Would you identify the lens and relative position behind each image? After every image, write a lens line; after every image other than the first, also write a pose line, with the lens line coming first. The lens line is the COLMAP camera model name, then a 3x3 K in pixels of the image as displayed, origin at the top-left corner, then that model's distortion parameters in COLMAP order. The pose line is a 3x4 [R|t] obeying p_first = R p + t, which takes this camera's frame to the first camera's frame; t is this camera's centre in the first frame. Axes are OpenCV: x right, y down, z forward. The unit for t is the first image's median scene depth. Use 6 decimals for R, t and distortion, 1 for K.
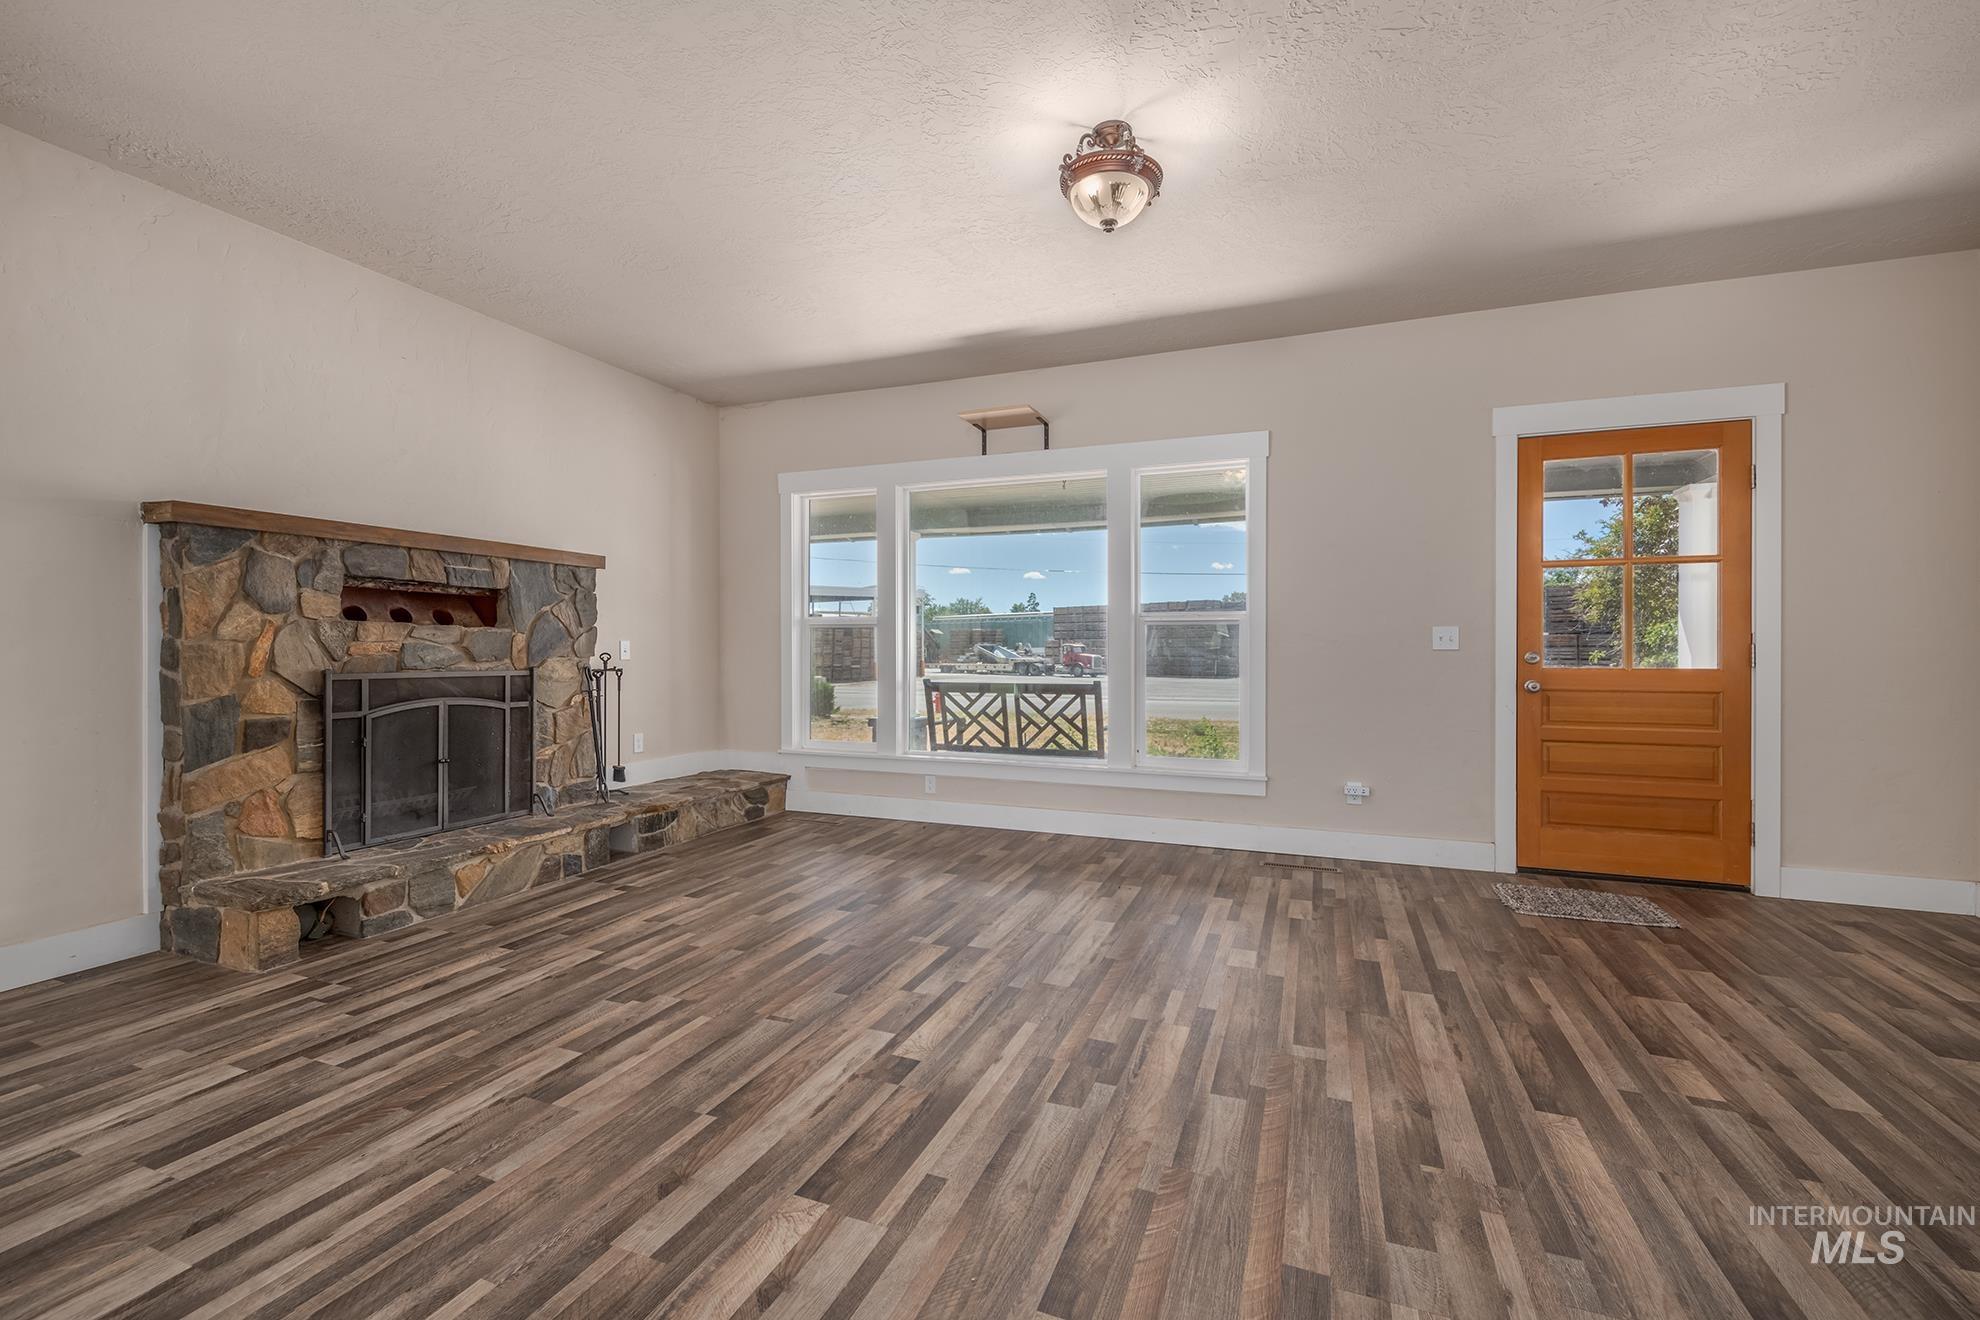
lens RADIAL K [[829.3, 0, 1002.4], [0, 829.3, 652.3], [0, 0, 1]] dist [0.003656, -0.002459]
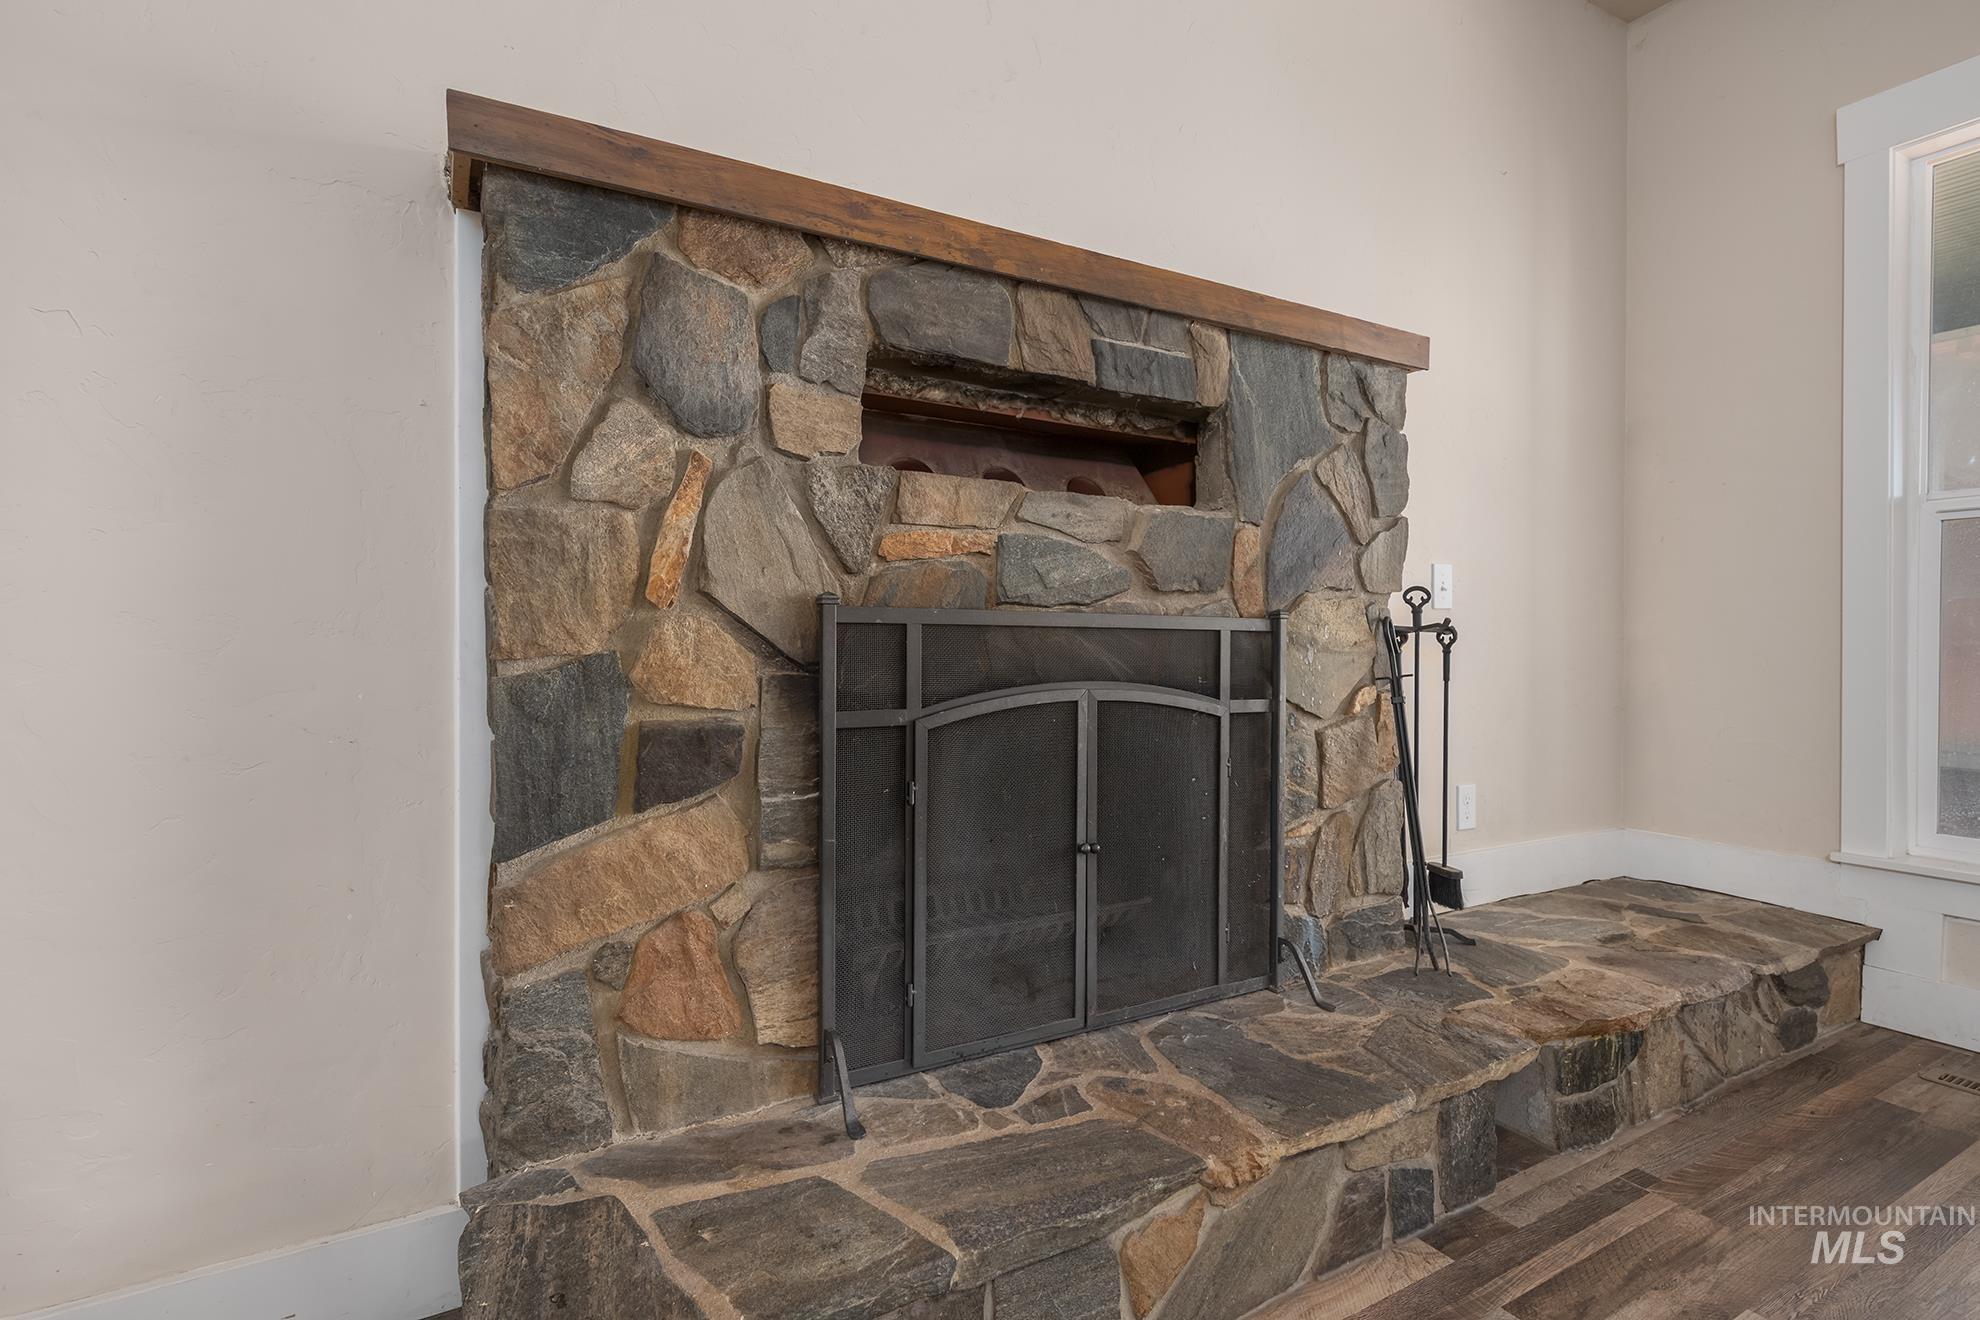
lens RADIAL K [[953.5, 0, 996.8], [0, 953.5, 650.8], [0, 0, 1]] dist [-0.000236, -0.000771]
pose [[0.778246, 0.004156, -0.627945, -0.474791], [-0.003274, 0.999991, 0.002560, 0.043654], [0.627950, 0.000064, 0.778253, 0.697664]]
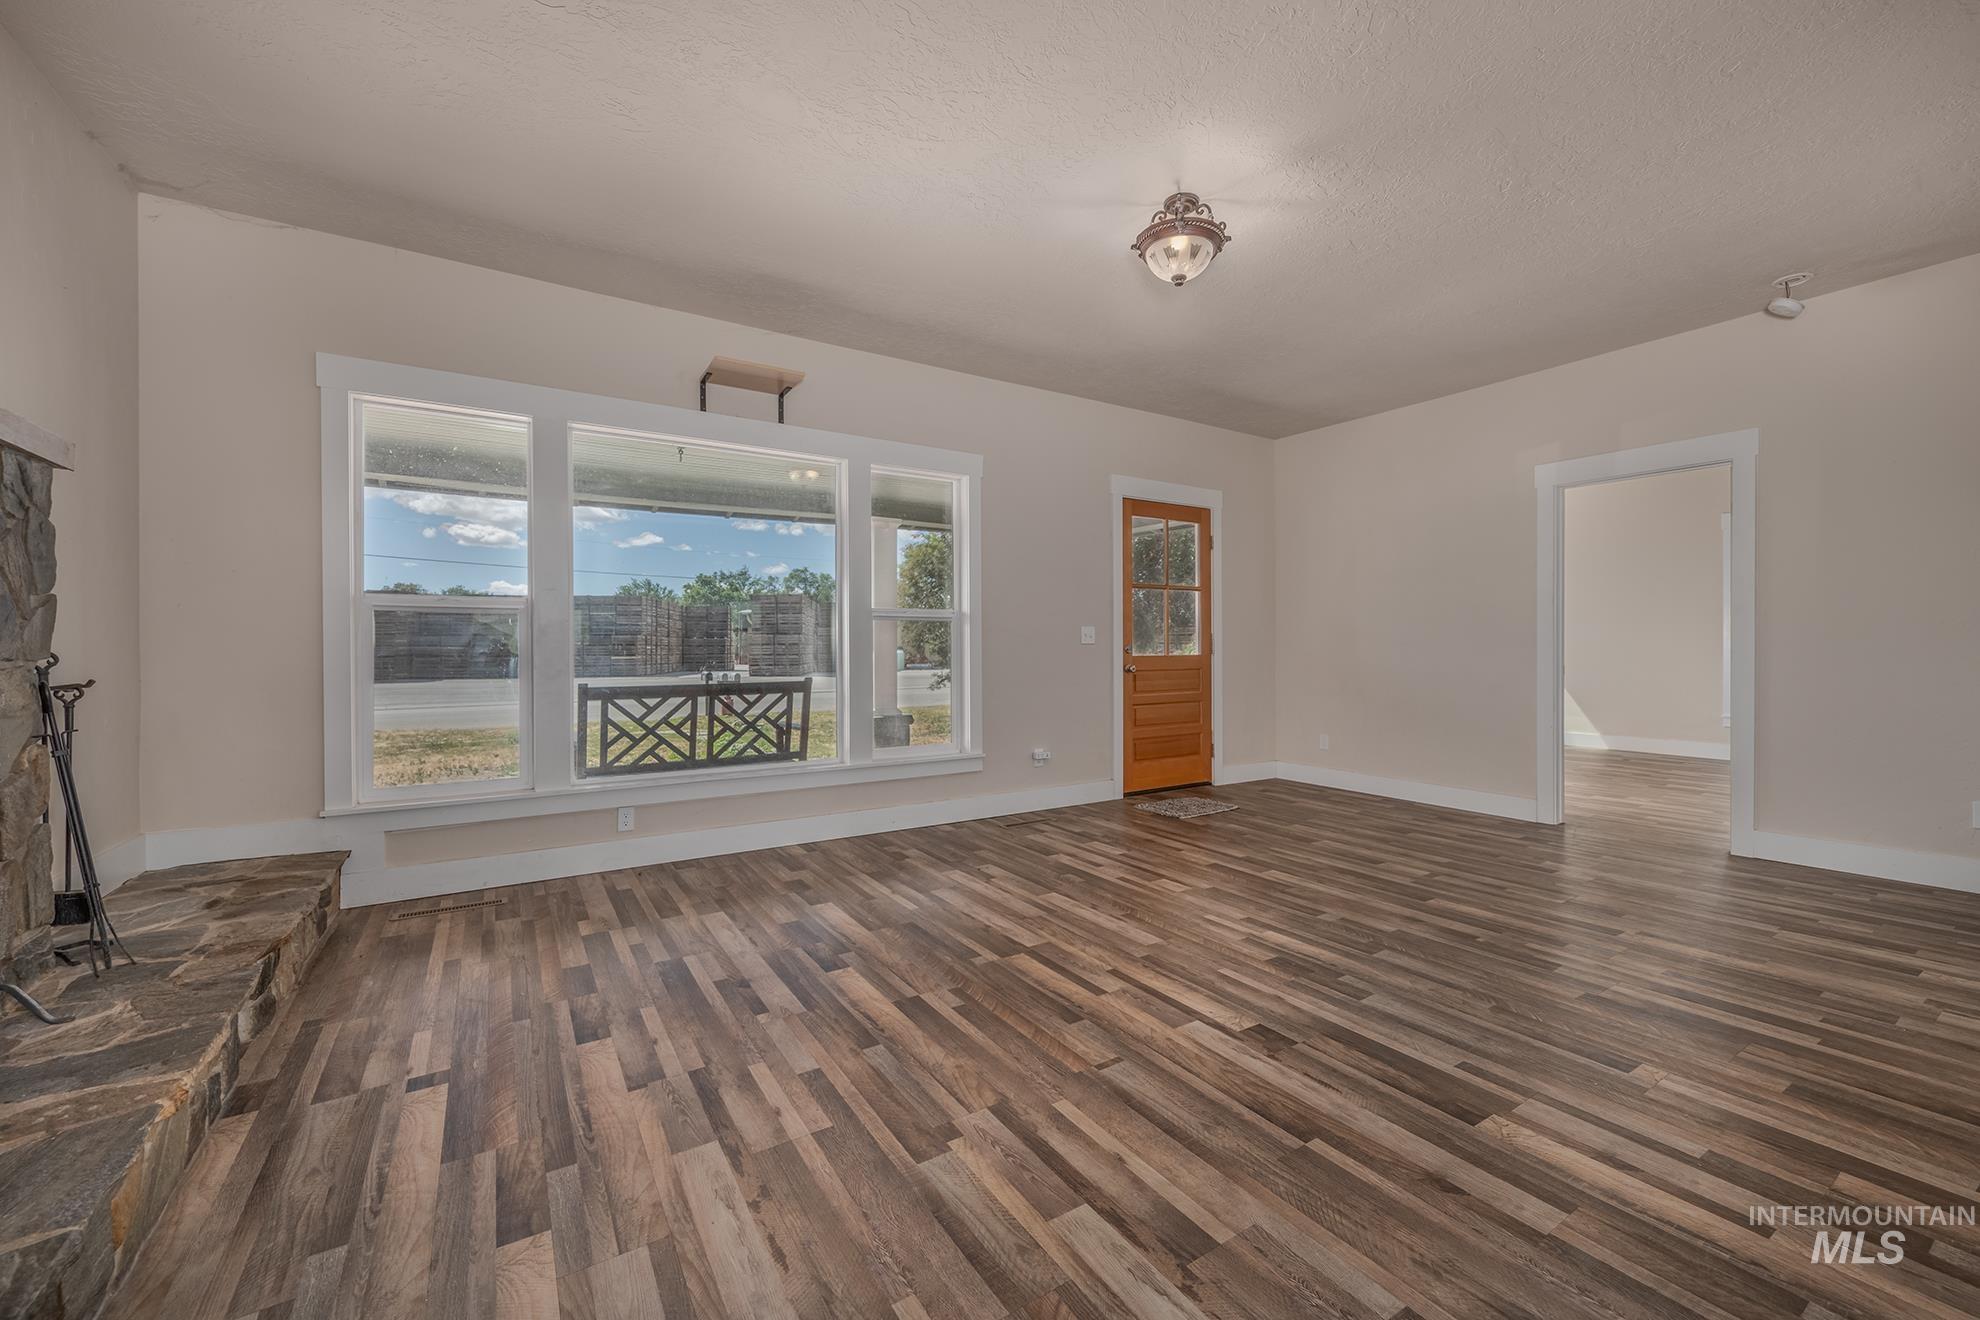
lens RADIAL K [[784.1, 0, 1000.2], [0, 784.1, 653.1], [0, 0, 1]] dist [0.000282, -0.001320]
pose [[0.587840, -0.009291, 0.808924, -0.711312], [0.007077, 0.999955, 0.006342, 0.003707], [-0.808946, 0.001997, 0.587879, 0.433003]]
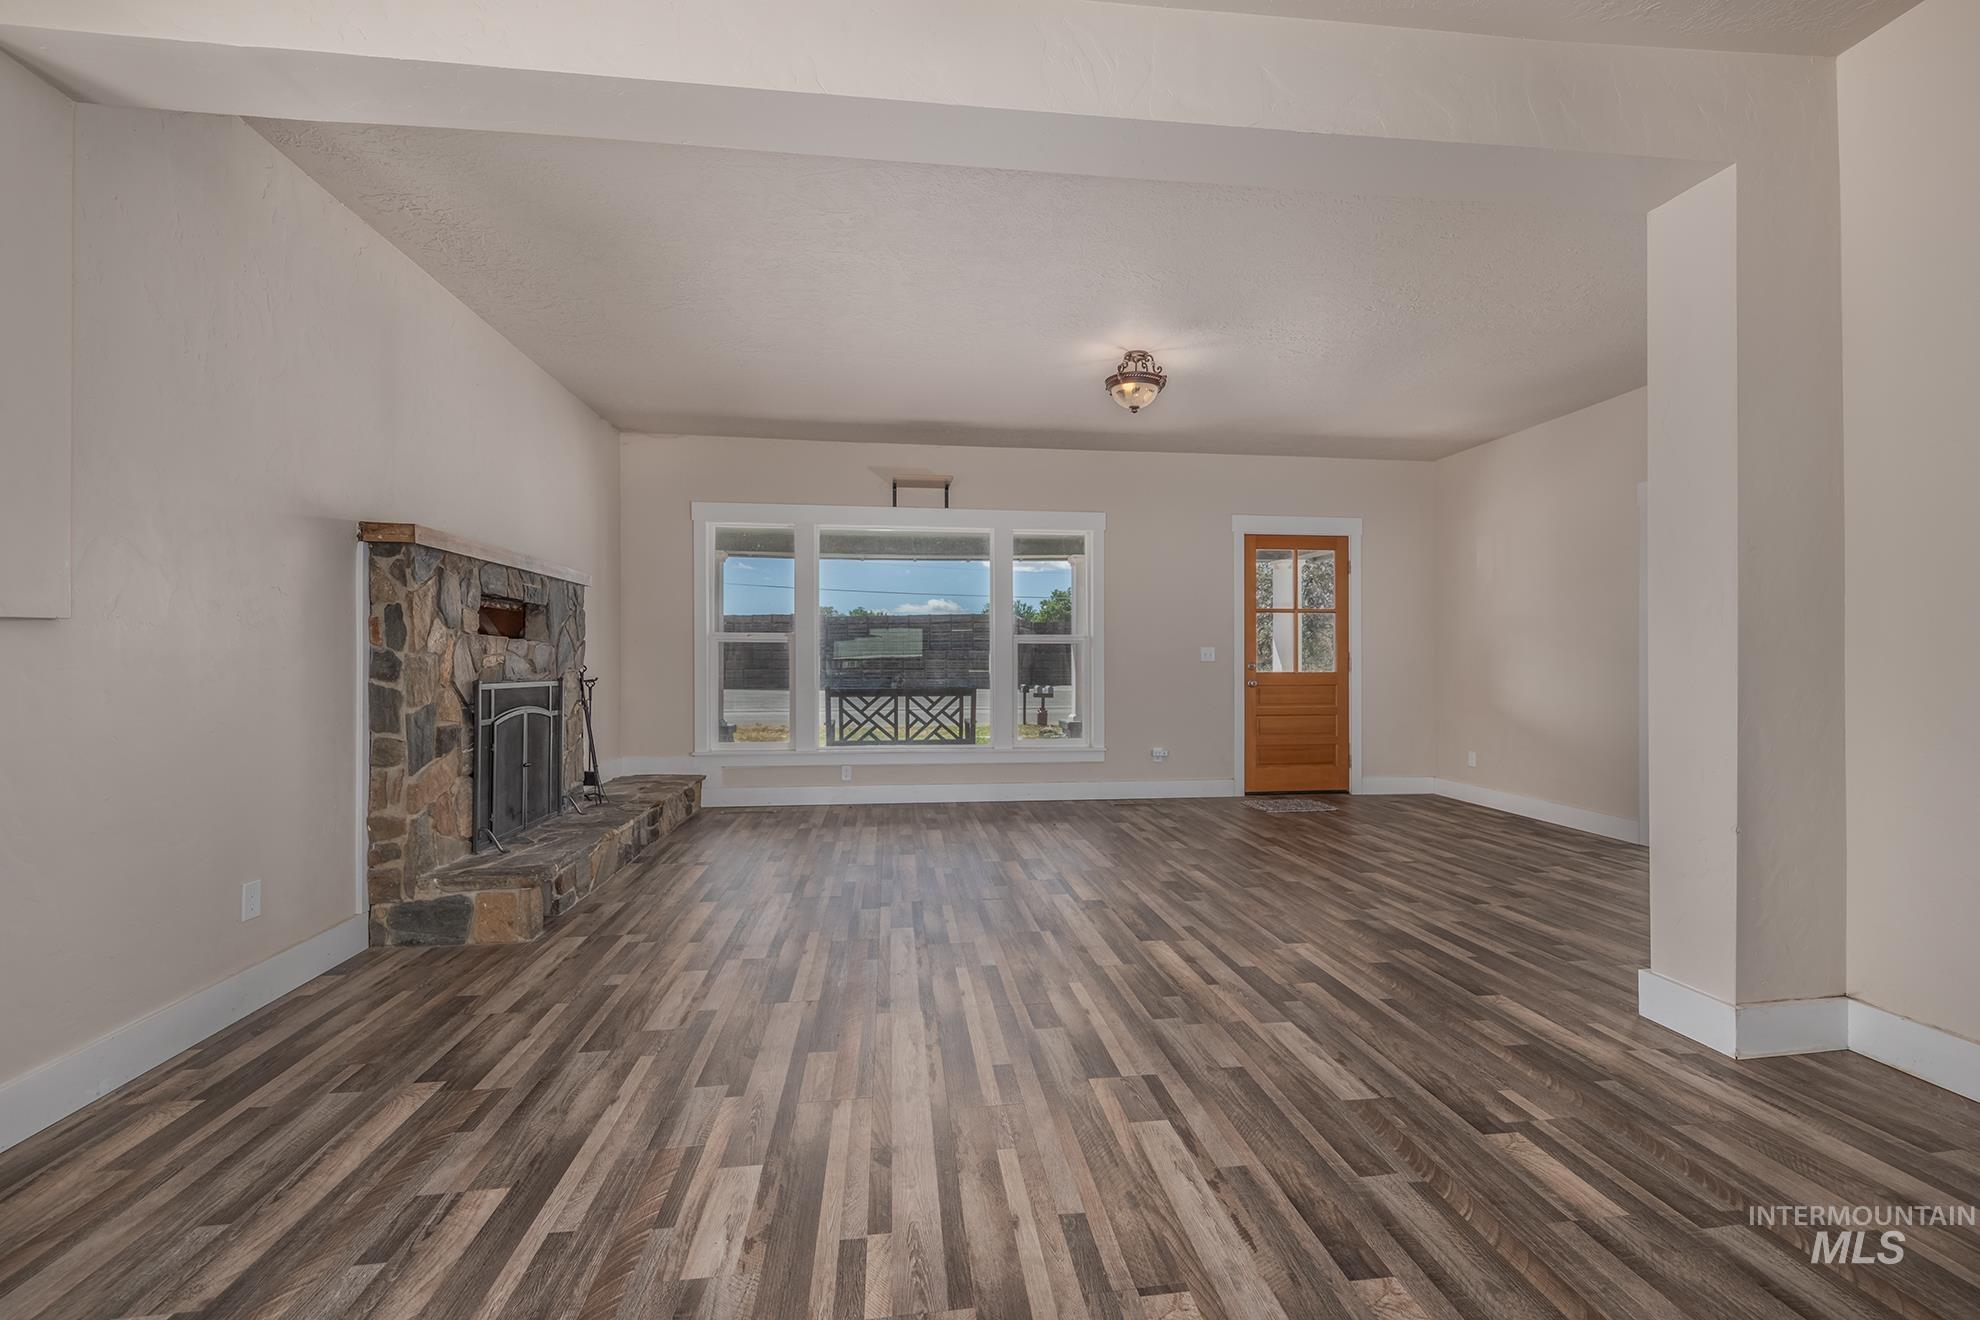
lens RADIAL K [[829.3, 0, 995.0], [0, 829.3, 678.3], [0, 0, 1]] dist [0.003656, -0.002459]
pose [[0.880065, -0.010041, 0.474747, -0.711477], [0.002550, 0.999862, 0.016420, 0.002043], [-0.474847, -0.013240, 0.879969, -0.262221]]
